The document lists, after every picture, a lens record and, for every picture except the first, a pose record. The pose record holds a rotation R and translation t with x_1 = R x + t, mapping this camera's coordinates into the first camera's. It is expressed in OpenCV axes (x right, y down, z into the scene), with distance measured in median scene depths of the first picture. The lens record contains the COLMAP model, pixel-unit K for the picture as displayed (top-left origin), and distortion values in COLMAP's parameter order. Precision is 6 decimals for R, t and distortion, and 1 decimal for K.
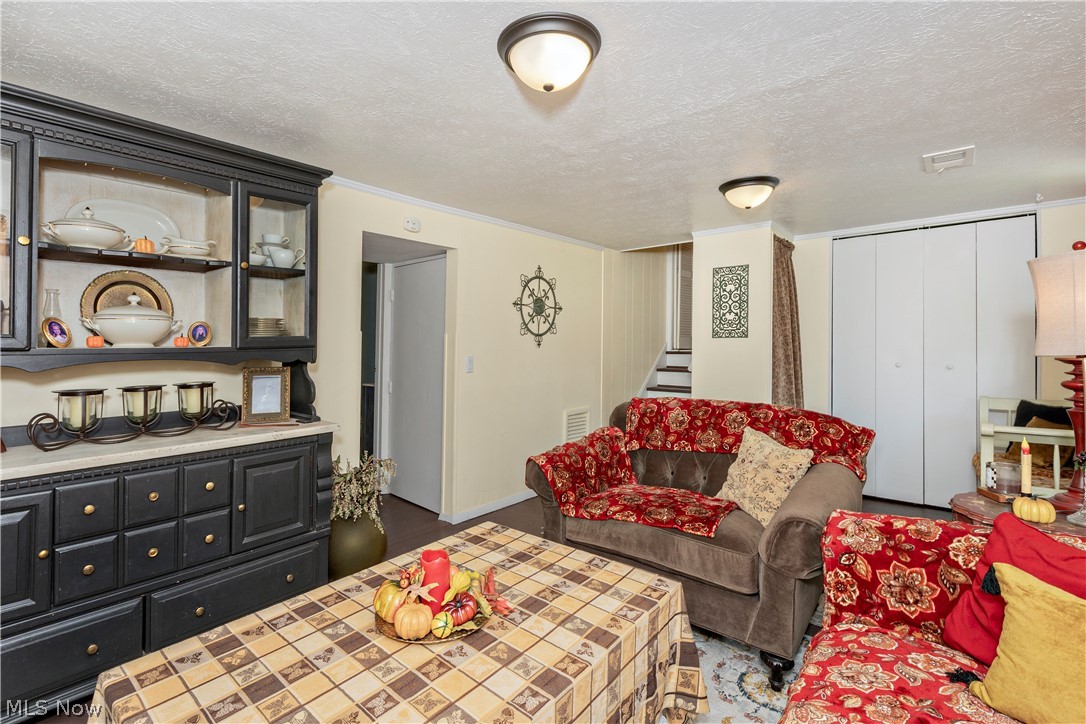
lens RADIAL K [[496.7, 0, 529.5], [0, 496.7, 347.1], [0, 0, 1]] dist [-0.001555, 0.000496]
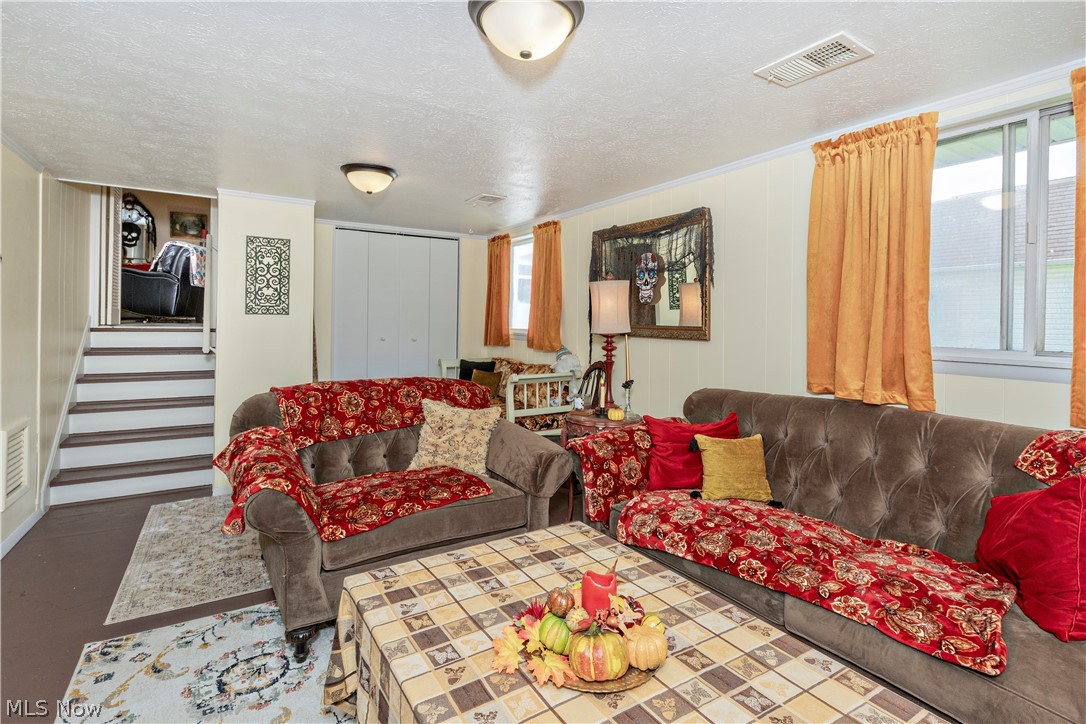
lens RADIAL K [[496.7, 0, 510.3], [0, 496.7, 324.1], [0, 0, 1]] dist [-0.001555, 0.000496]
pose [[0.330652, 0.002403, 0.943750, -0.538974], [-0.009838, 0.999951, 0.000901, -0.010298], [-0.943702, -0.009582, 0.330659, 0.439381]]
